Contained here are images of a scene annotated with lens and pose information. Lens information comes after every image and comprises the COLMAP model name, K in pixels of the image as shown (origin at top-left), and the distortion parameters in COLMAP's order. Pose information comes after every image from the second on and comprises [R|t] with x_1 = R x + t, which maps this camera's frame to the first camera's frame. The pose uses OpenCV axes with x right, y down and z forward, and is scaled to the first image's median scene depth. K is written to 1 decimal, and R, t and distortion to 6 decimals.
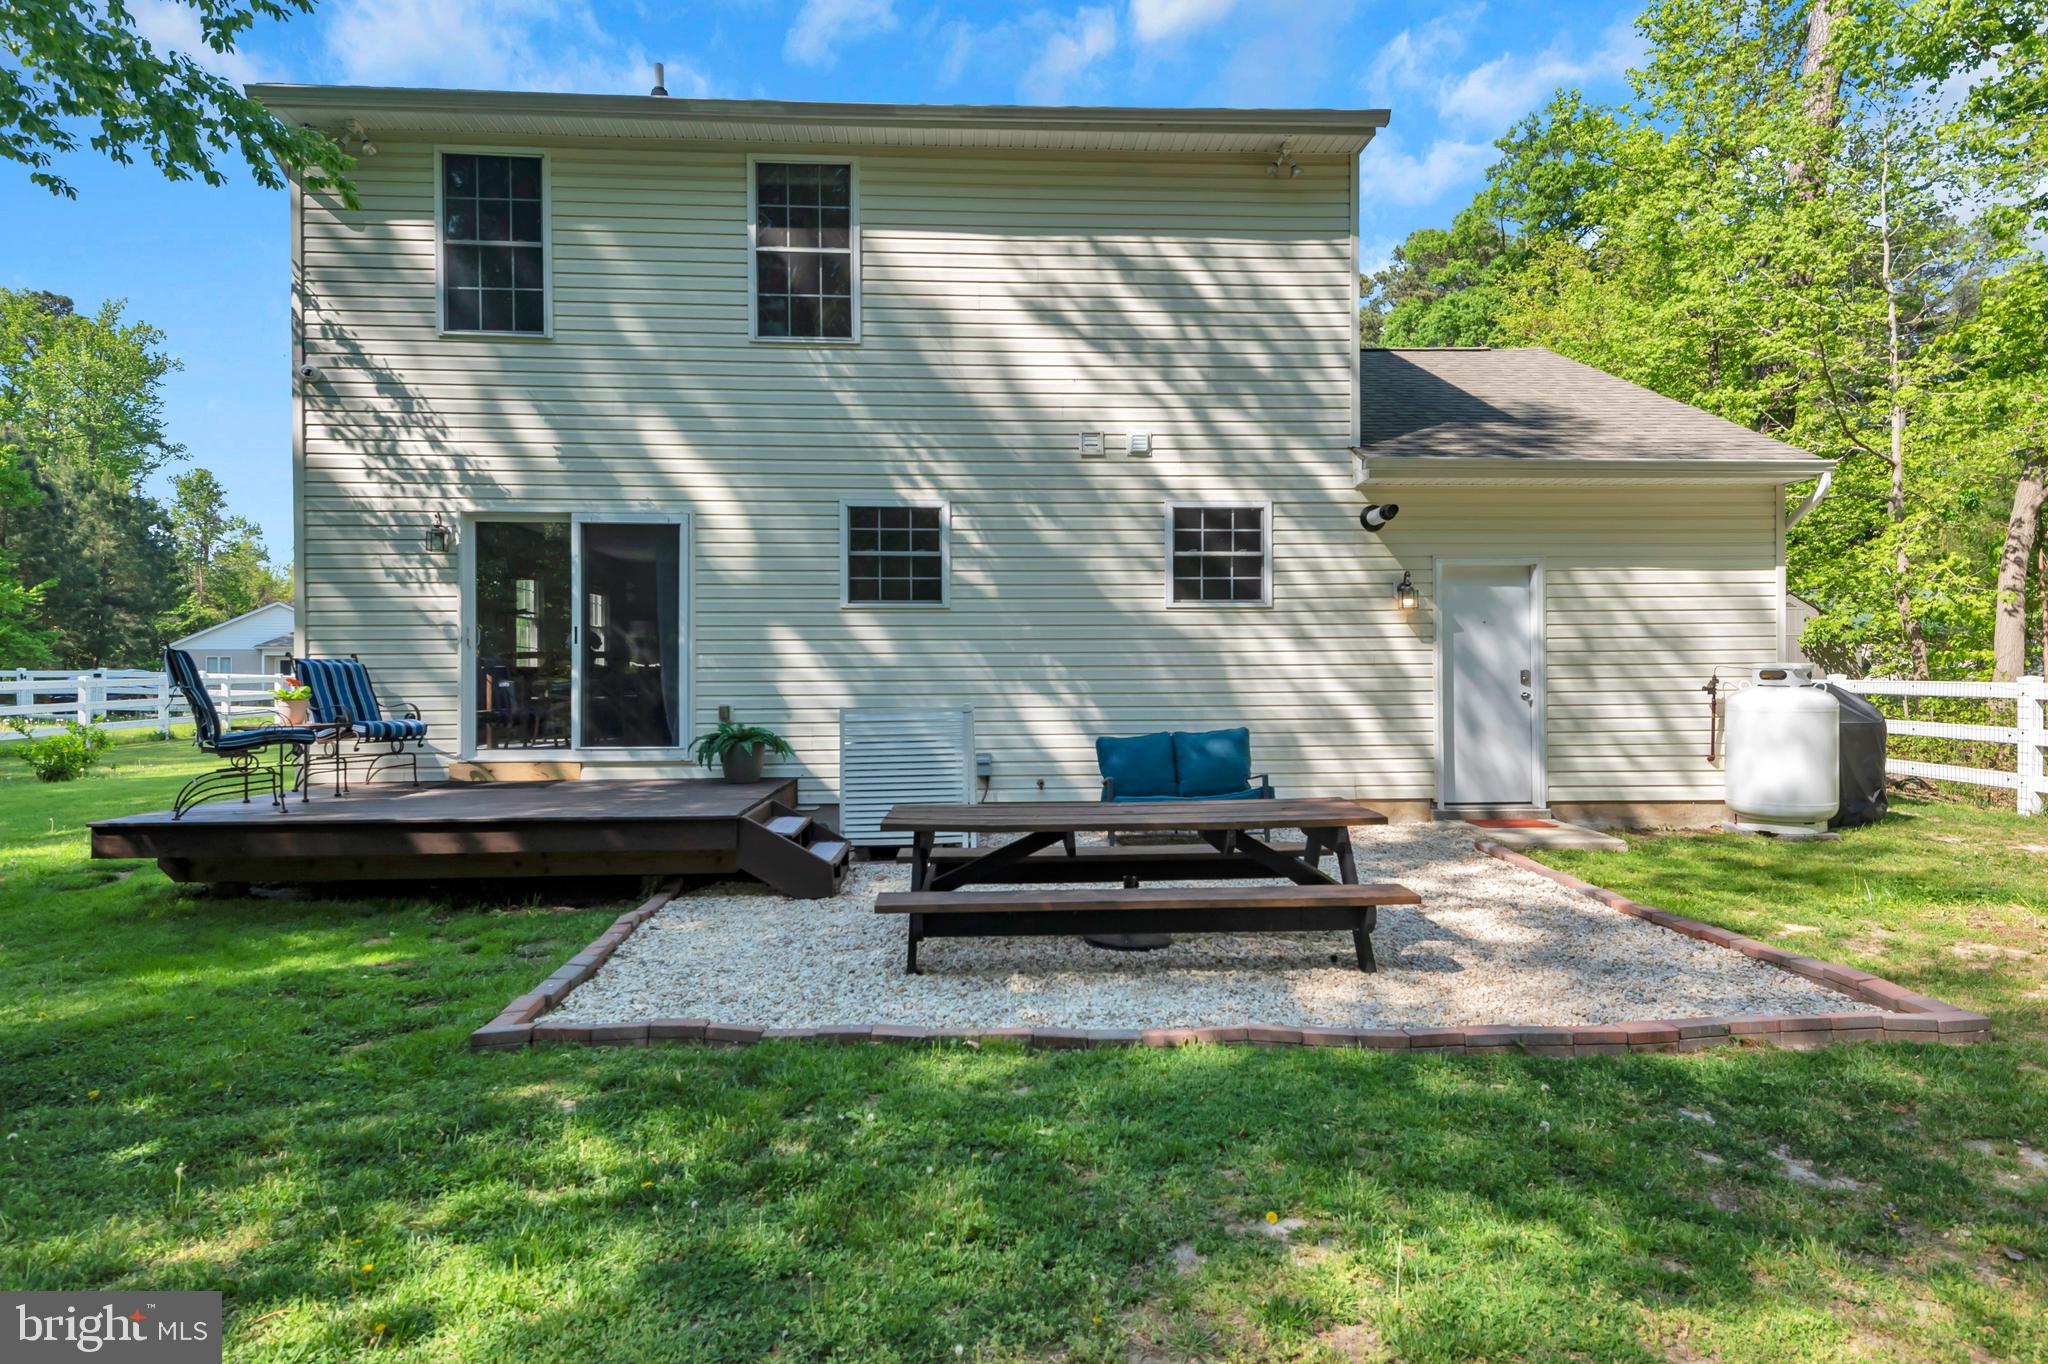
lens RADIAL K [[1094.9, 0, 1025.8], [0, 1094.9, 683.7], [0, 0, 1]] dist [0.004959, -0.005947]
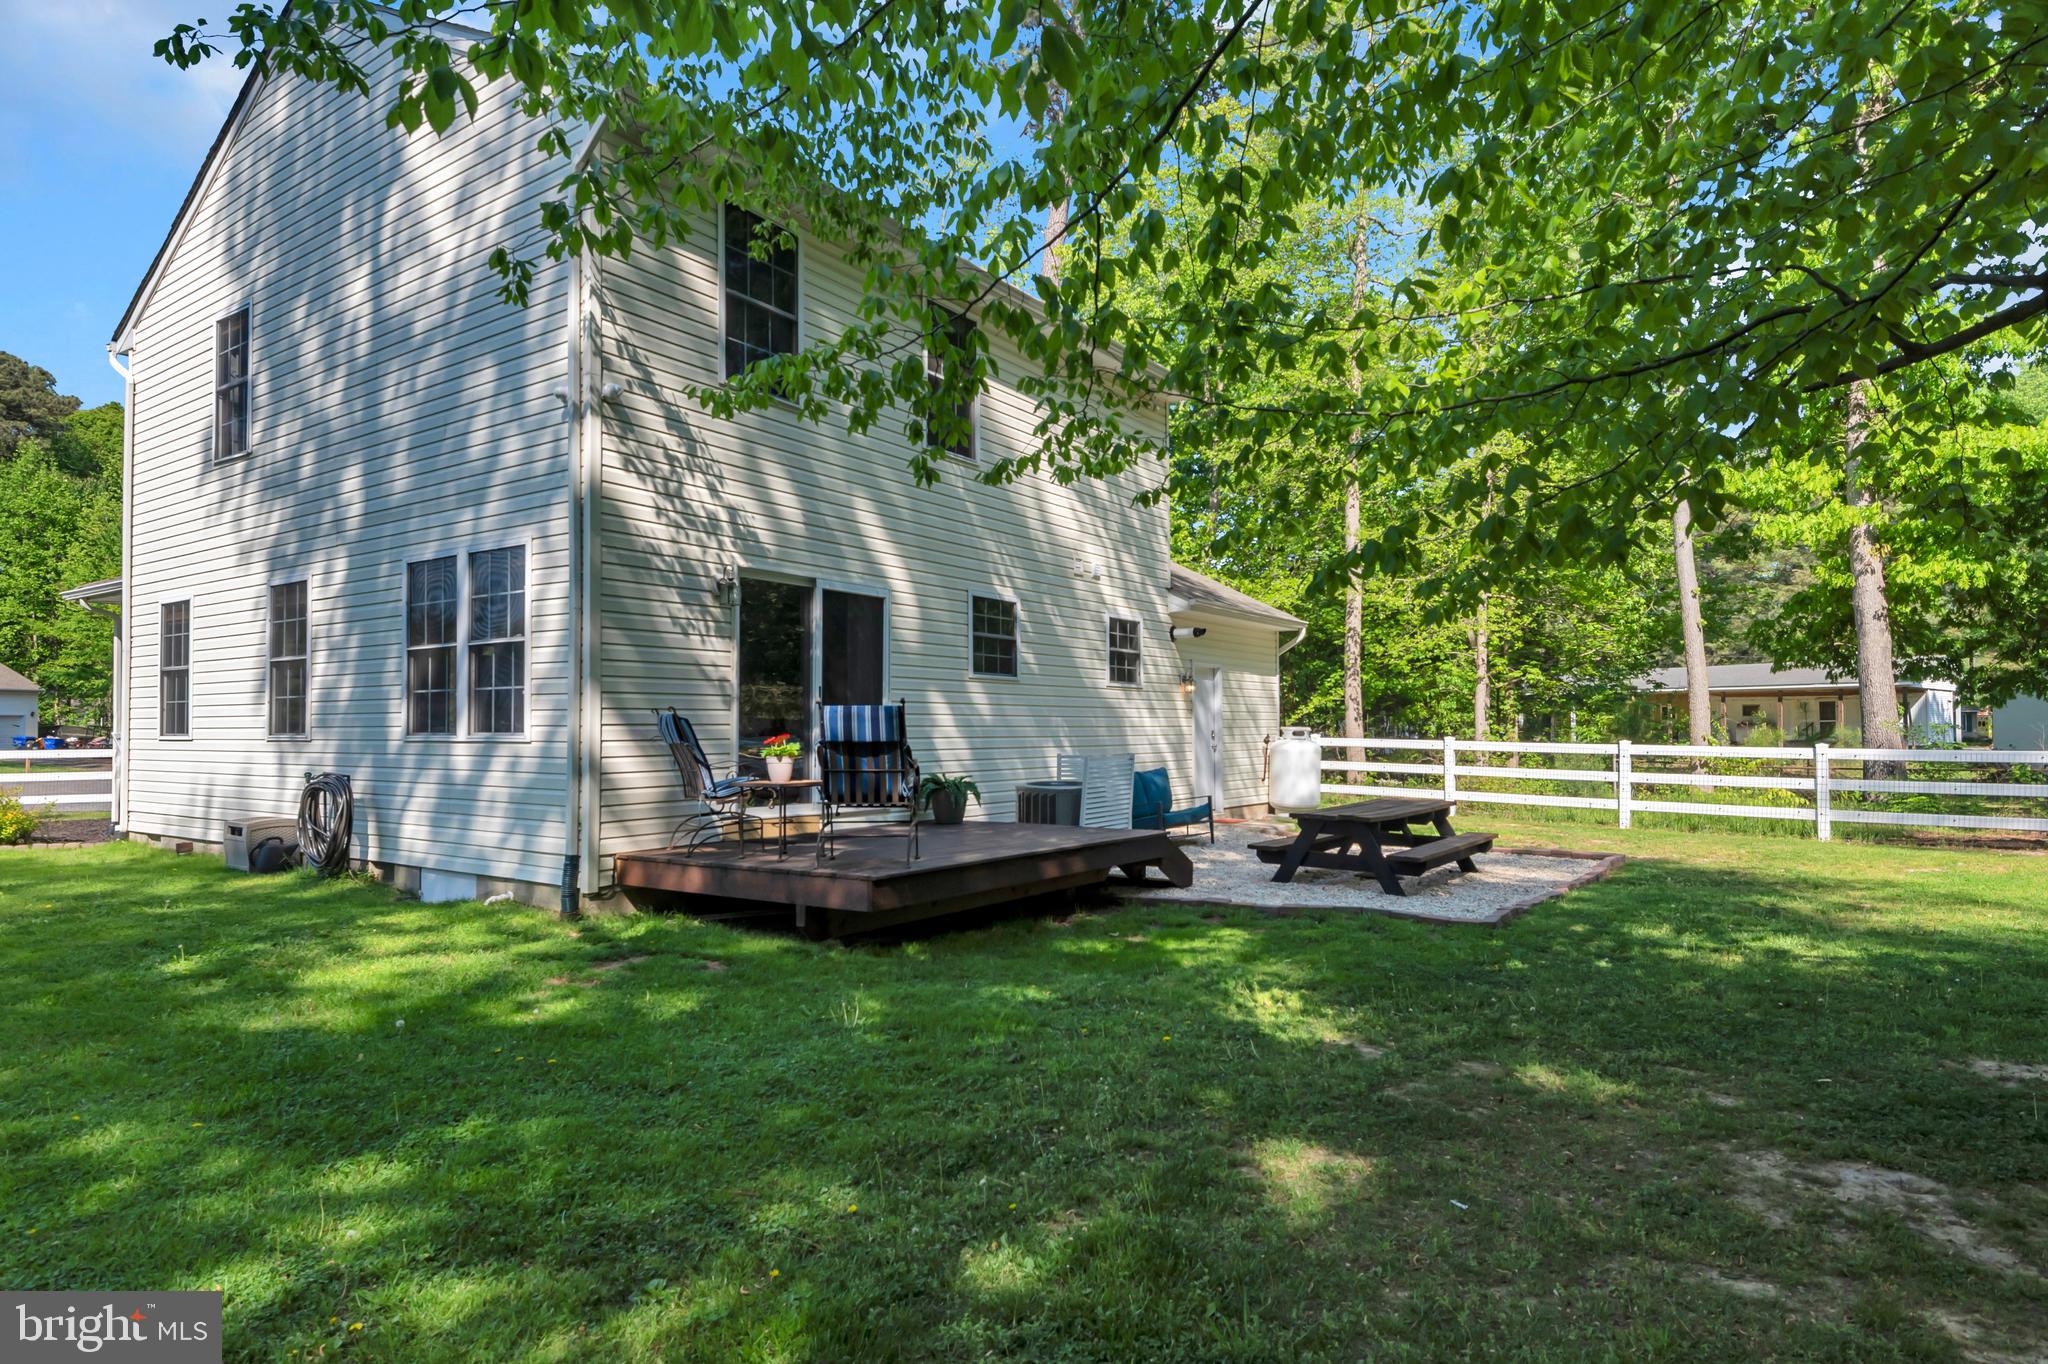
lens RADIAL K [[1094.9, 0, 1018.6], [0, 1094.9, 664.3], [0, 0, 1]] dist [0.004959, -0.005947]
pose [[0.637360, 0.052075, 0.768804, -1.072248], [-0.027231, 0.998613, -0.045066, -0.030139], [-0.770085, 0.007788, 0.637894, 0.170685]]
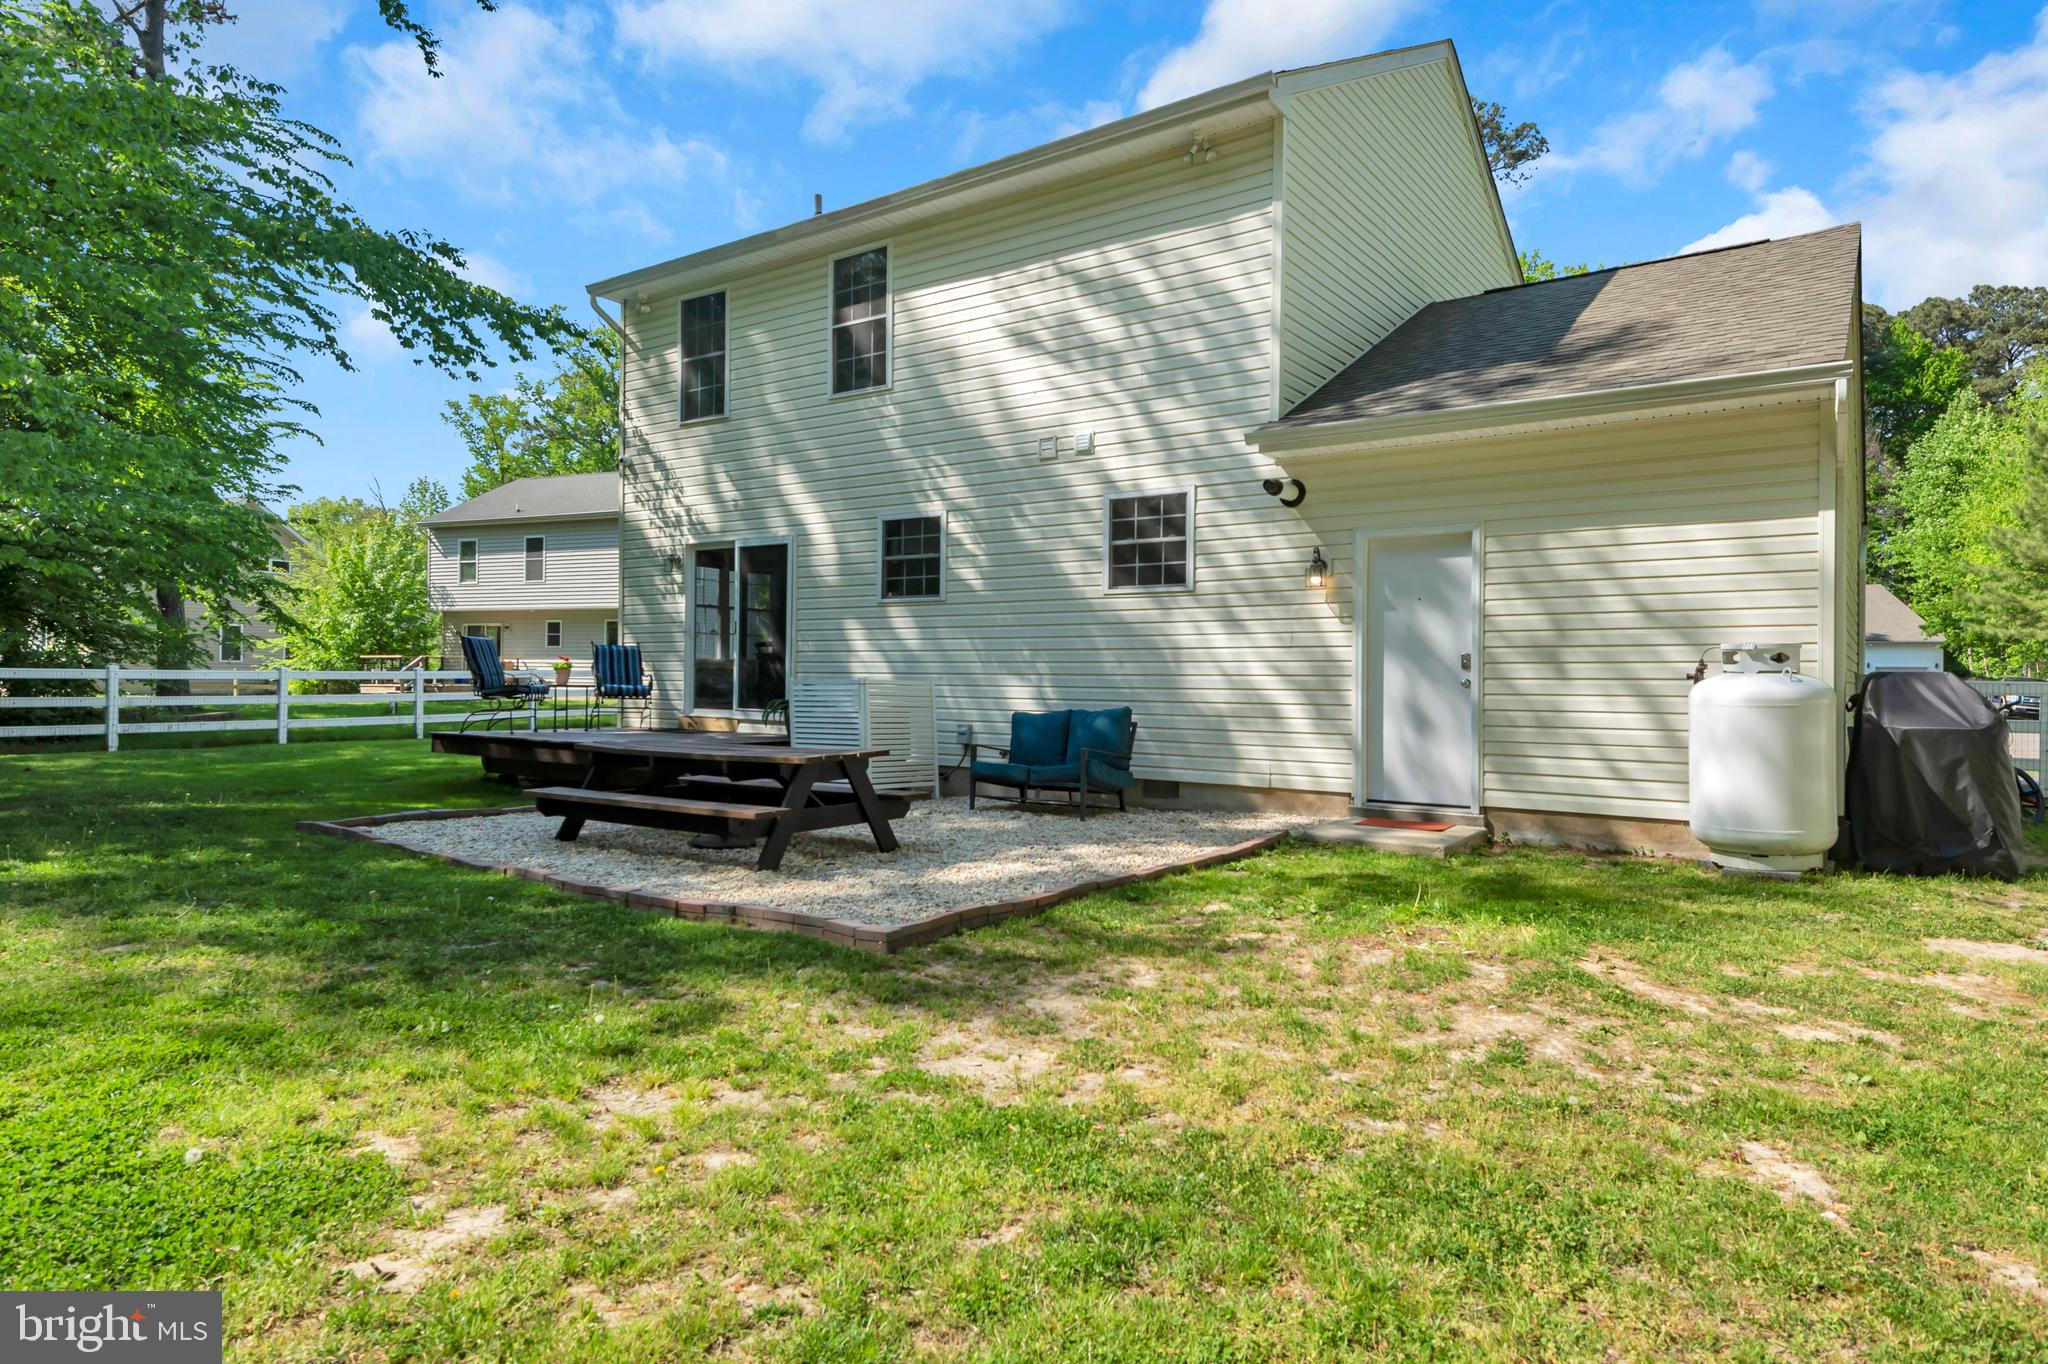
lens RADIAL K [[1177.5, 0, 1038.8], [0, 1177.5, 692.9], [0, 0, 1]] dist [-0.014249, 0.000683]
pose [[0.782252, 0.019132, -0.622669, 0.800375], [-0.019820, 0.999787, 0.005820, 0.021162], [0.622647, 0.007788, 0.782464, 0.068728]]
